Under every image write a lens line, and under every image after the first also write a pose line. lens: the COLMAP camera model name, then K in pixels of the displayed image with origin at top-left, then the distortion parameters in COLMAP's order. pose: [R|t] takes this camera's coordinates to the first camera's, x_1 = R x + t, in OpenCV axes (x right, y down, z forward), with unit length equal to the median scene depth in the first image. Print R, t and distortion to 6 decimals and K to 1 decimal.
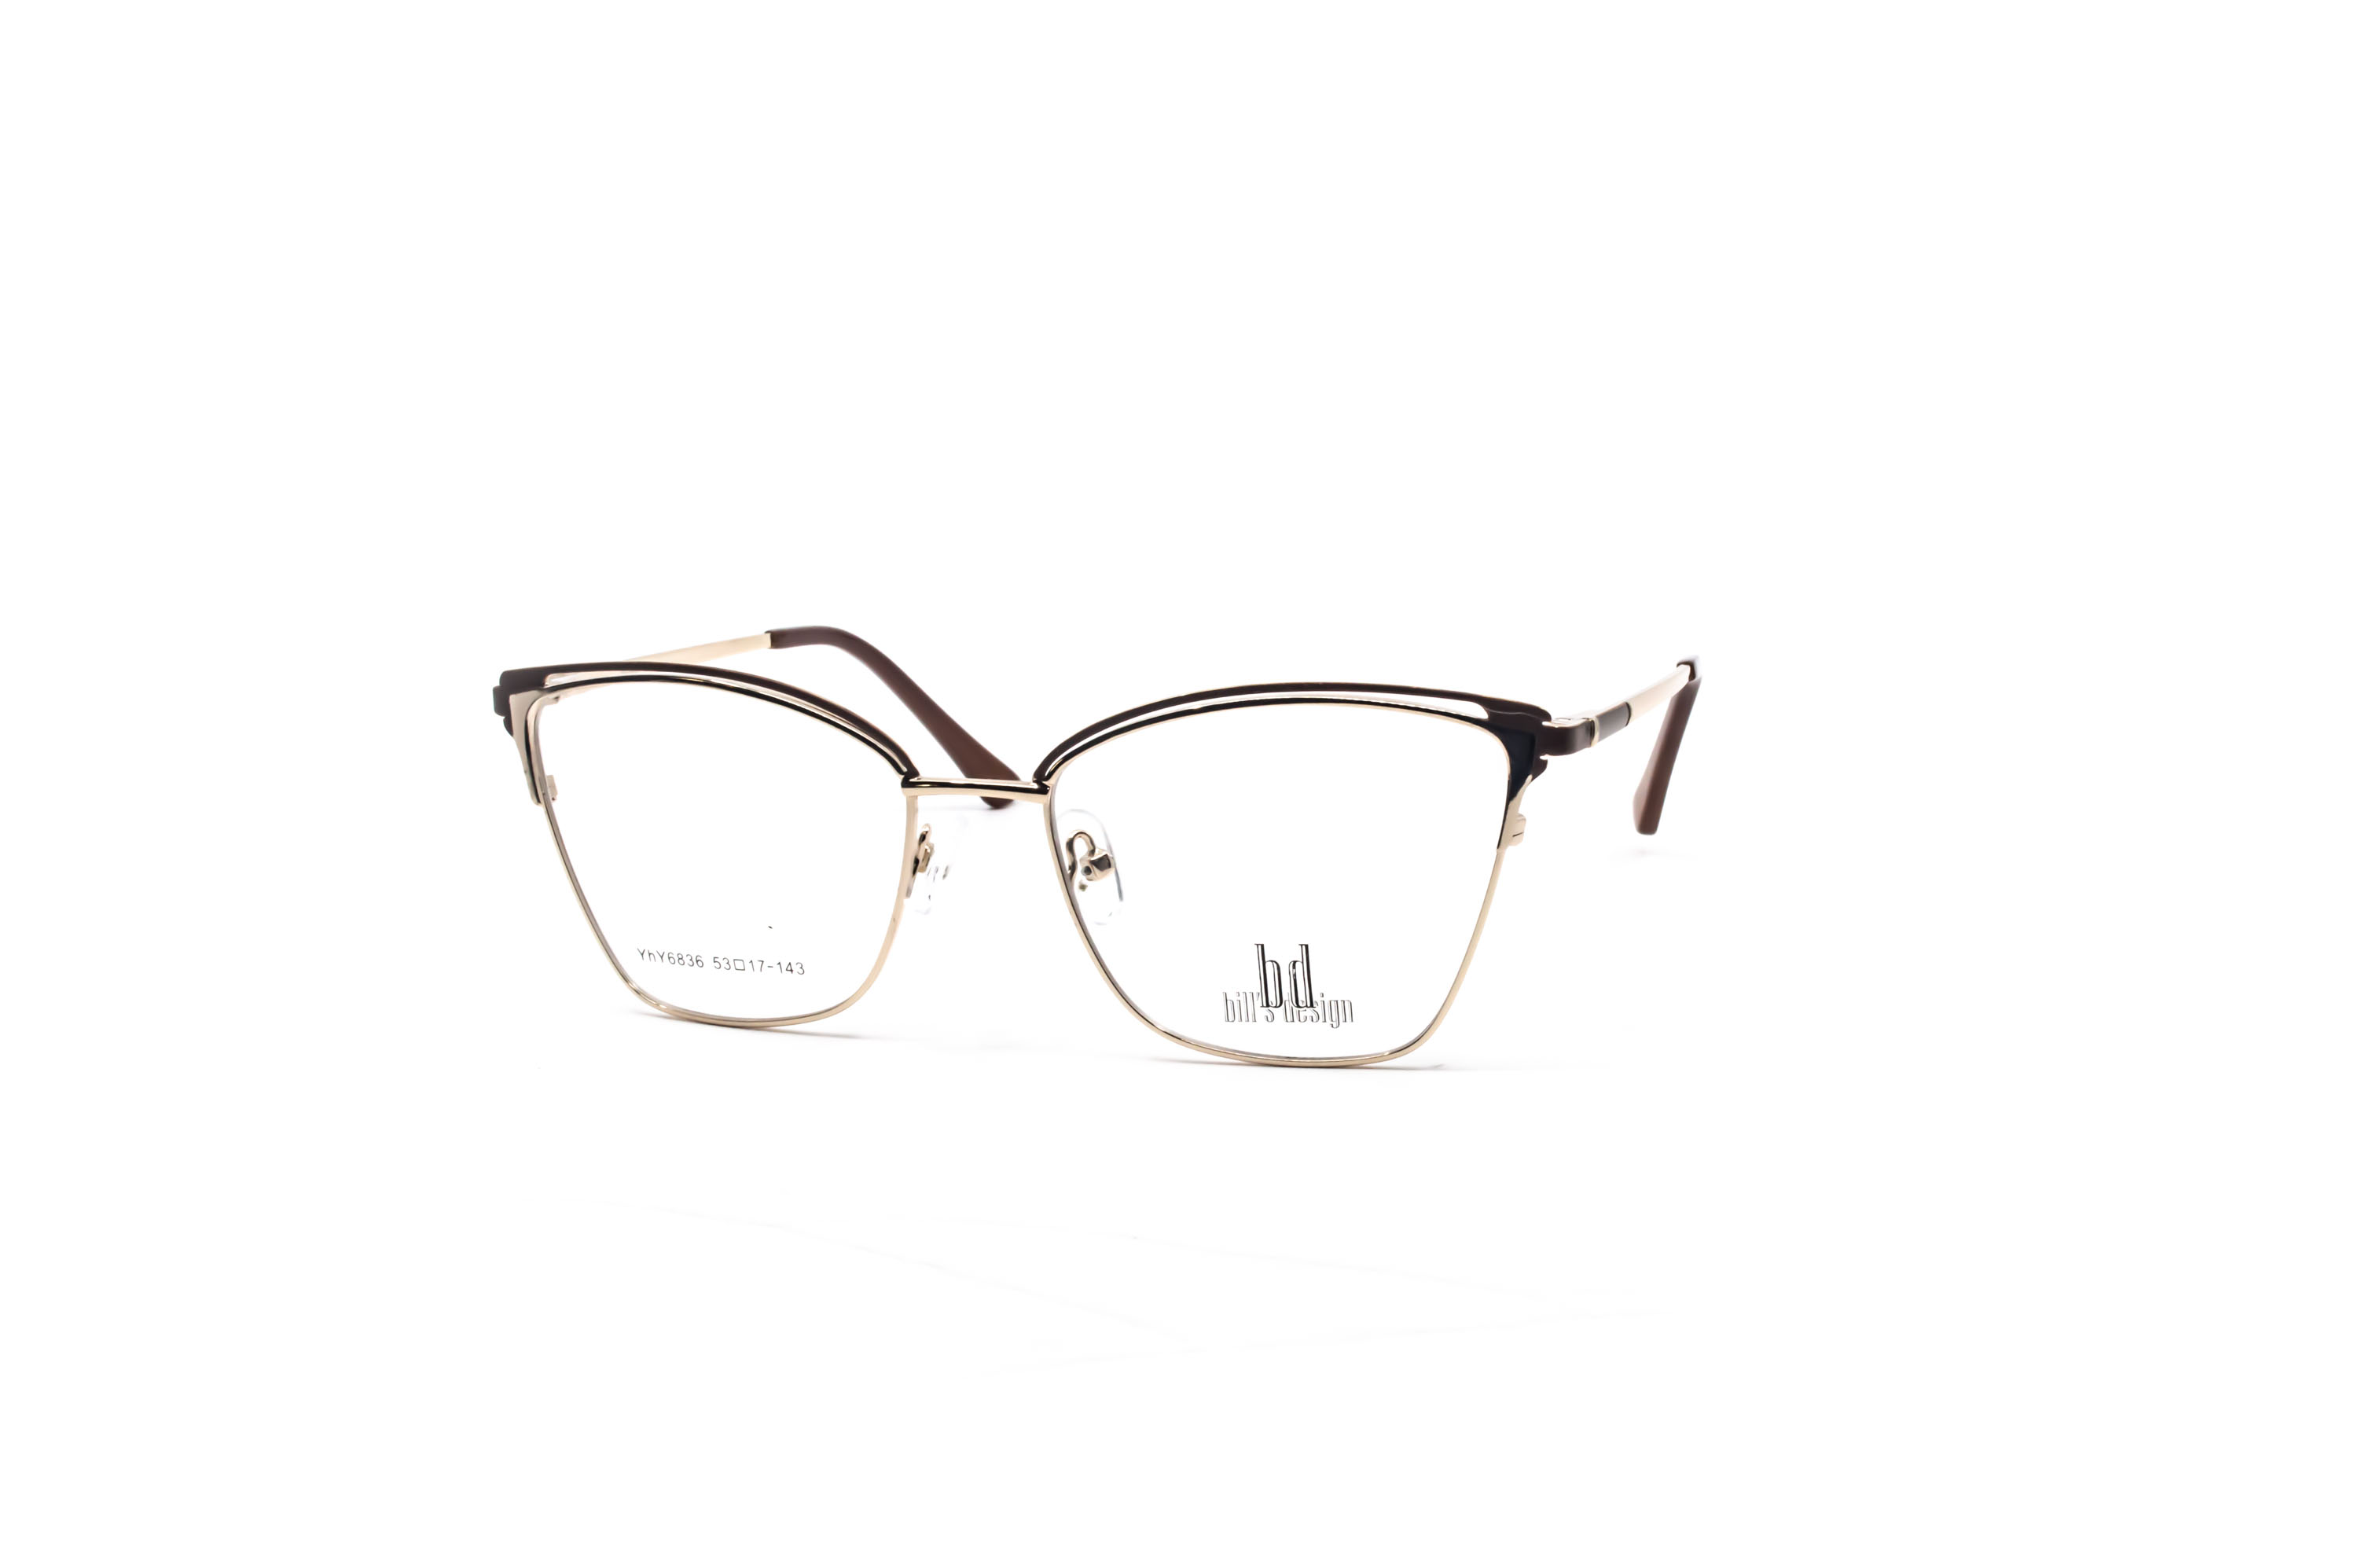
lens RADIAL K [[3051.2, 0, 1179.0], [0, 3051.2, 784.0], [0, 0, 1]] dist [-0.011552, 0.007323]
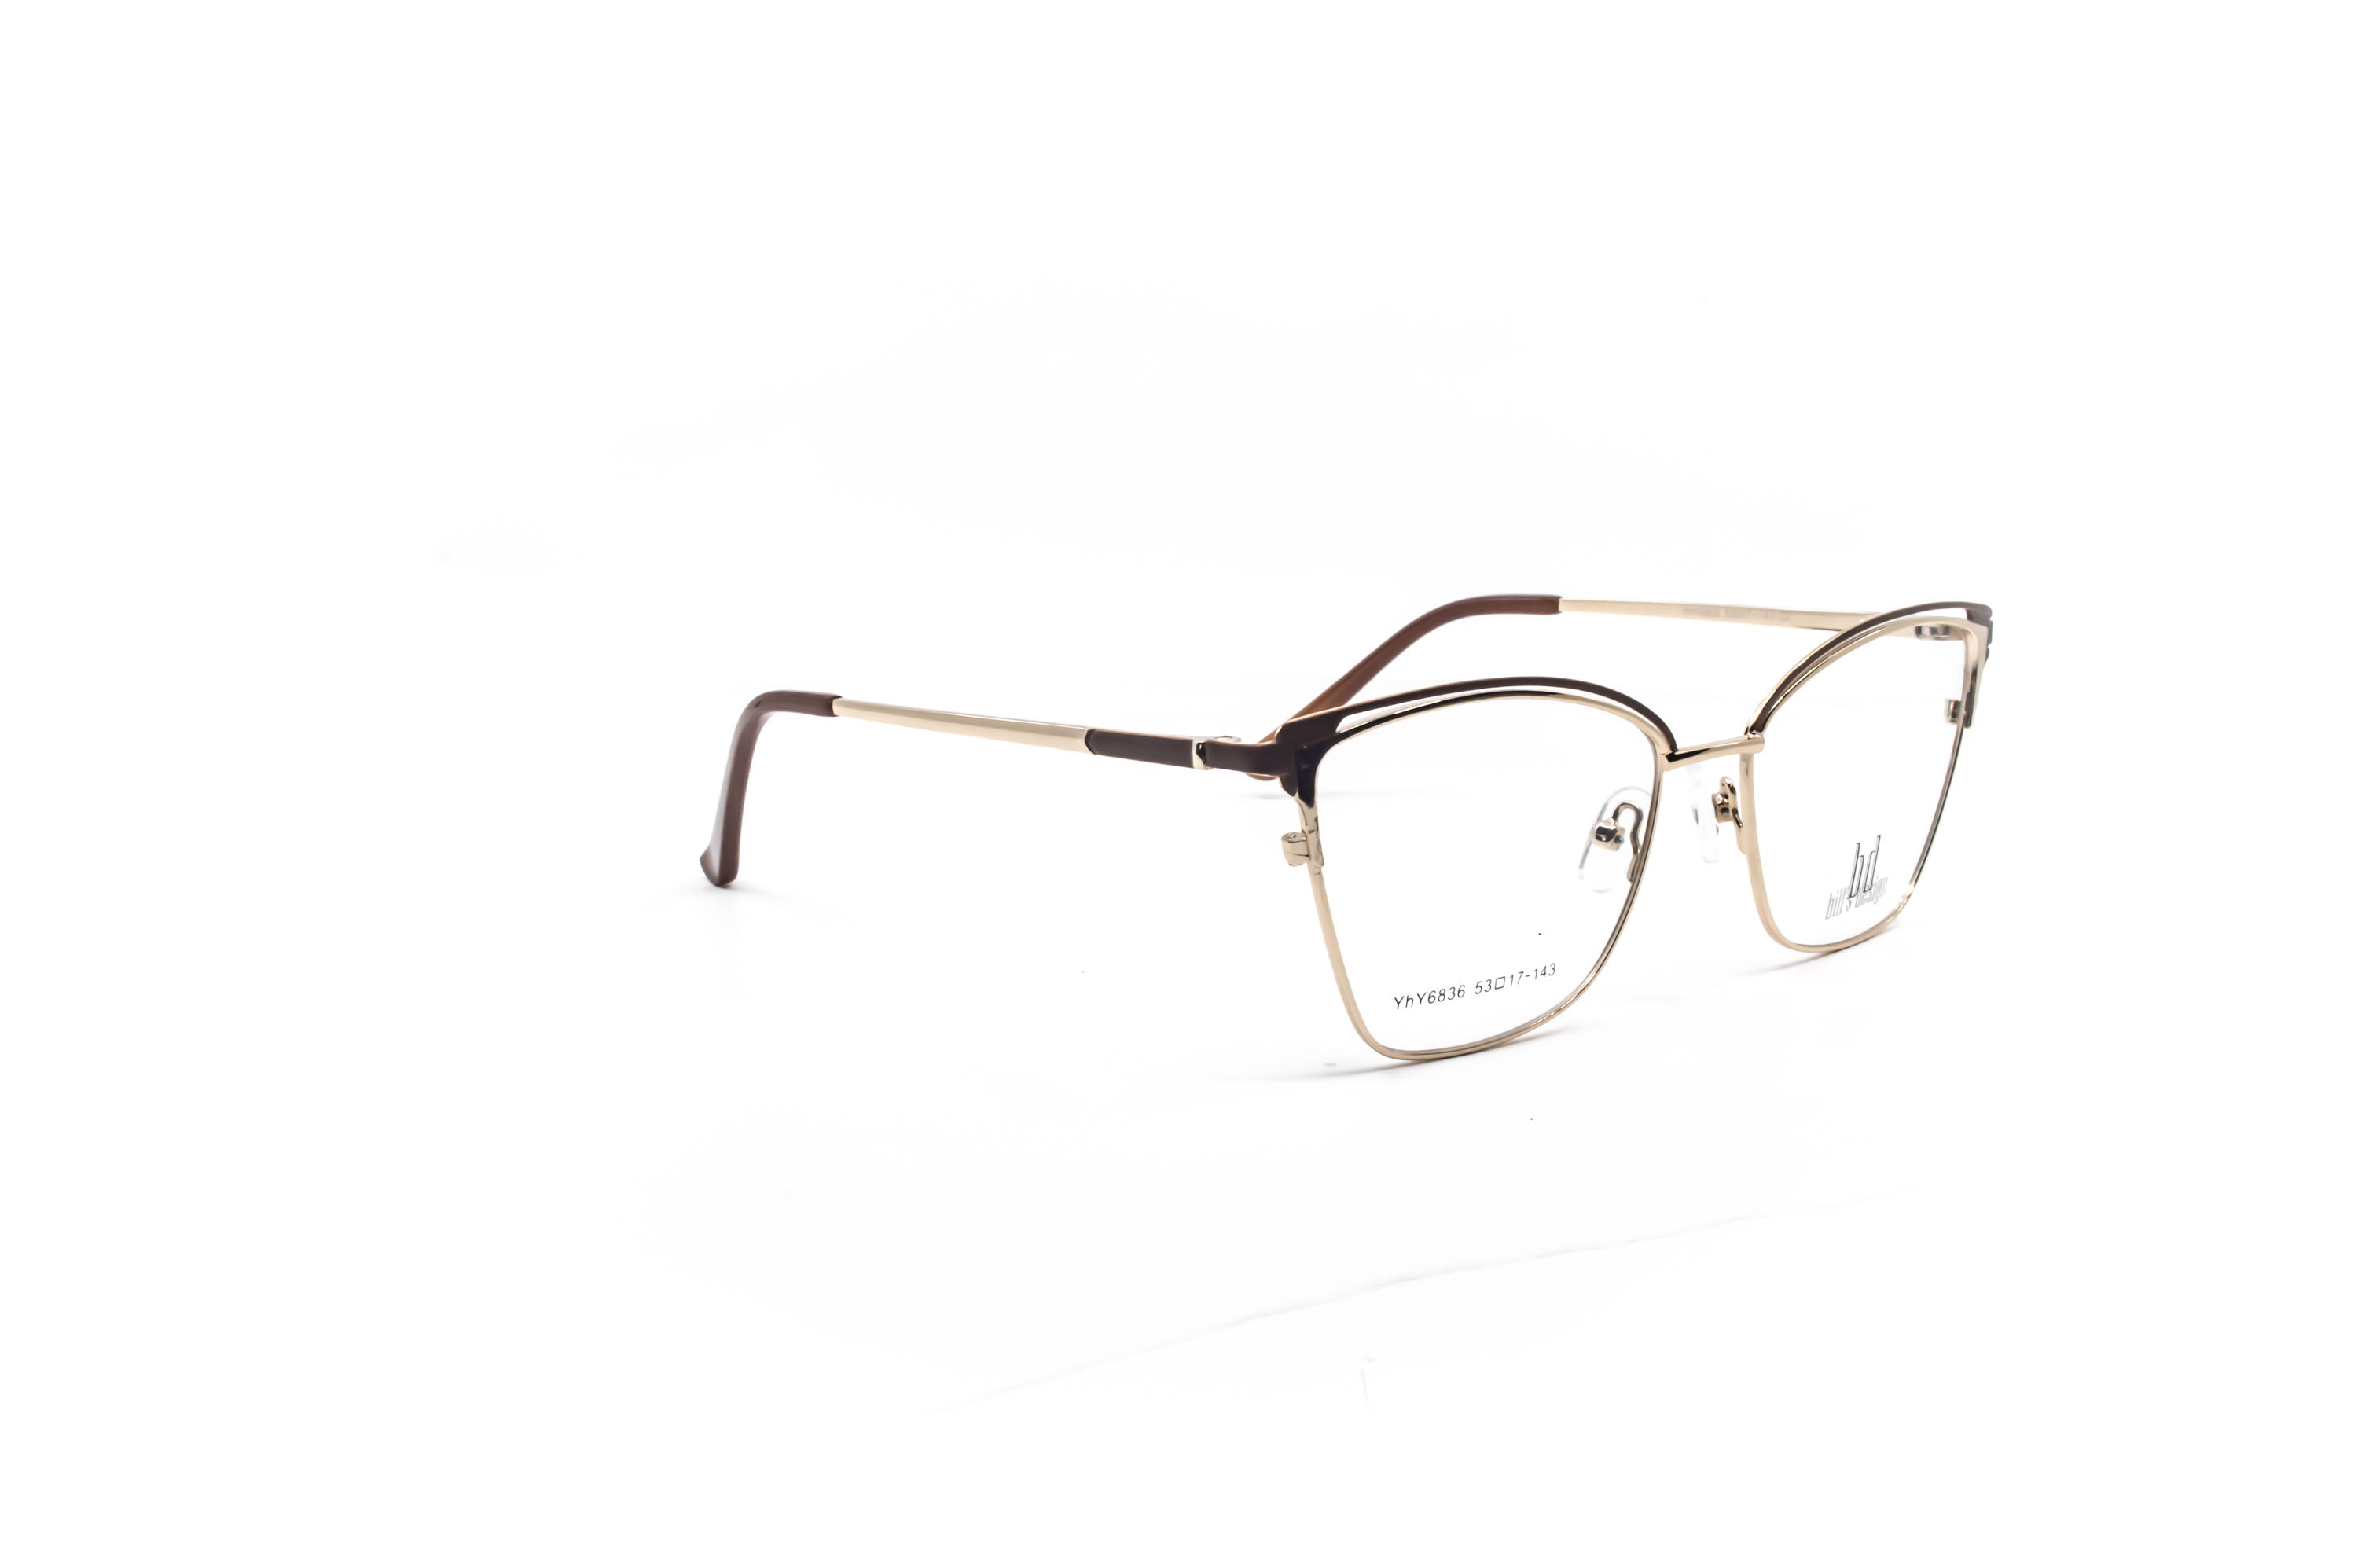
lens RADIAL K [[3051.2, 0, 1179.0], [0, 3051.2, 784.0], [0, 0, 1]] dist [-0.011552, 0.007323]
pose [[0.507503, -0.154768, 0.847636, -1.068155], [0.163925, 0.983112, 0.081358, -0.104494], [-0.845913, 0.097660, 0.524303, 0.604726]]
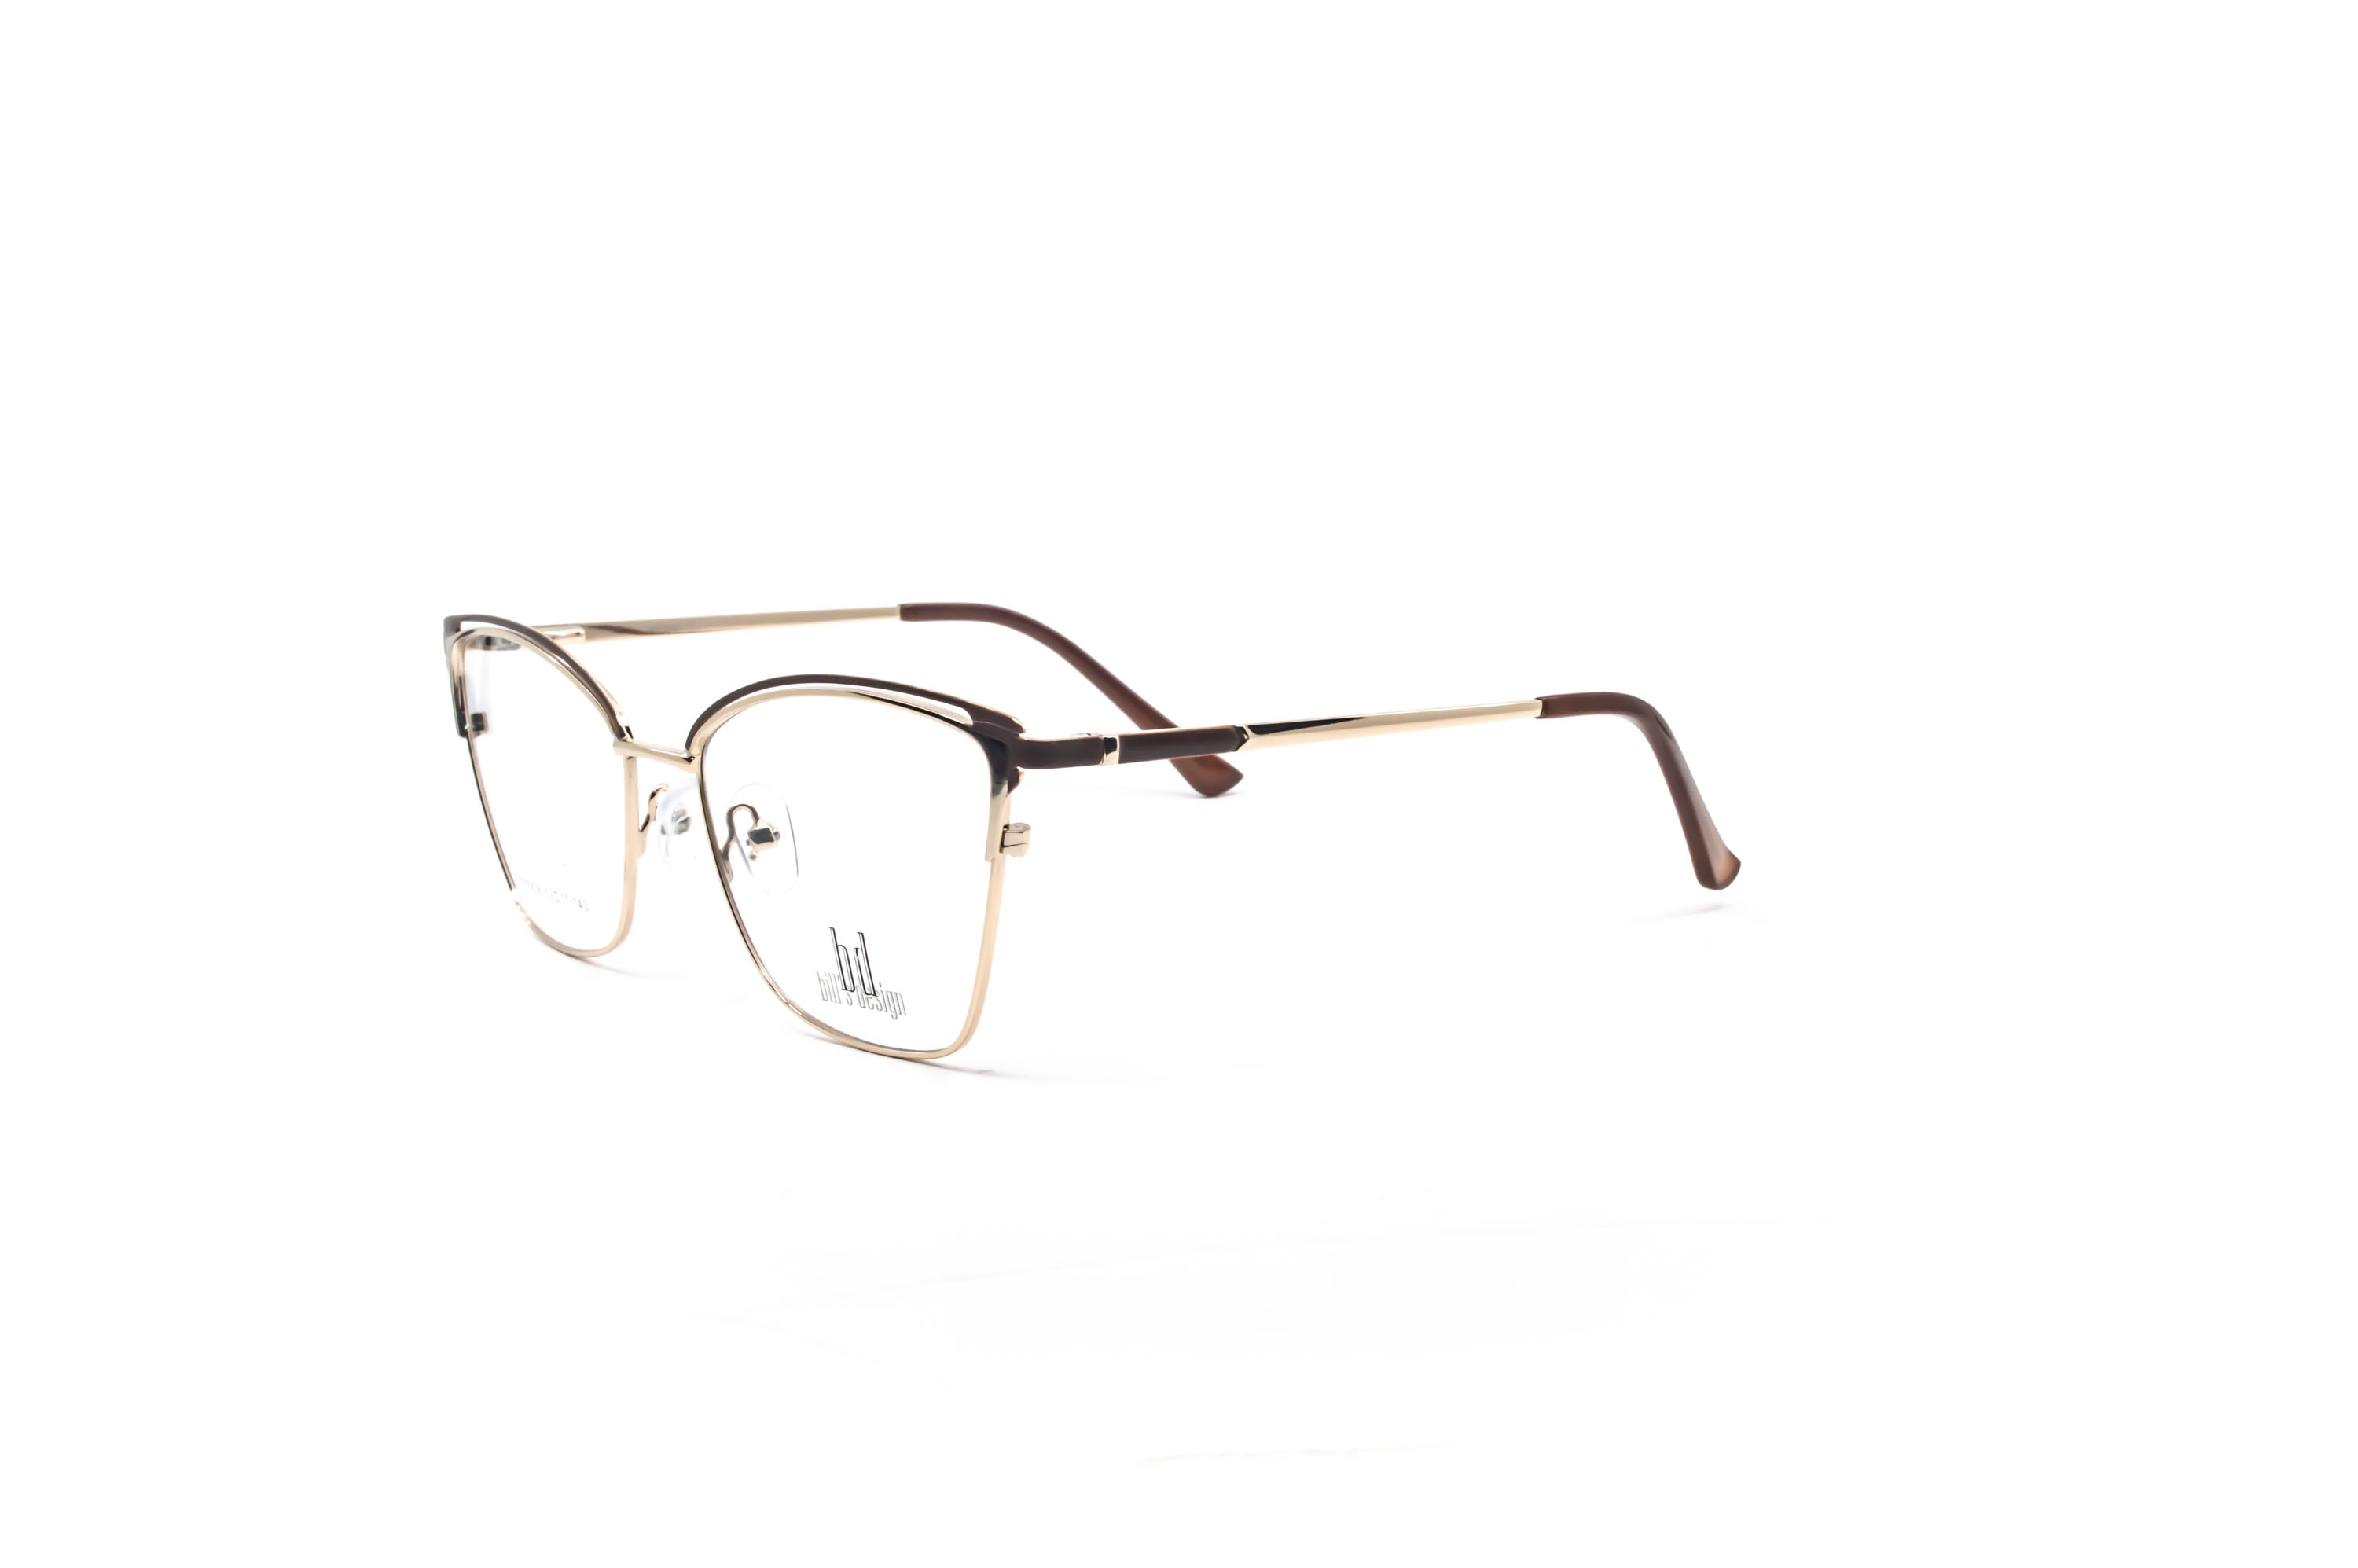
lens RADIAL K [[3051.2, 0, 1179.0], [0, 3051.2, 784.0], [0, 0, 1]] dist [-0.011552, 0.007323]
pose [[0.863824, 0.095219, -0.494714, 0.624347], [-0.092716, 0.995251, 0.029667, -0.036480], [0.495189, 0.020241, 0.868549, 0.164234]]
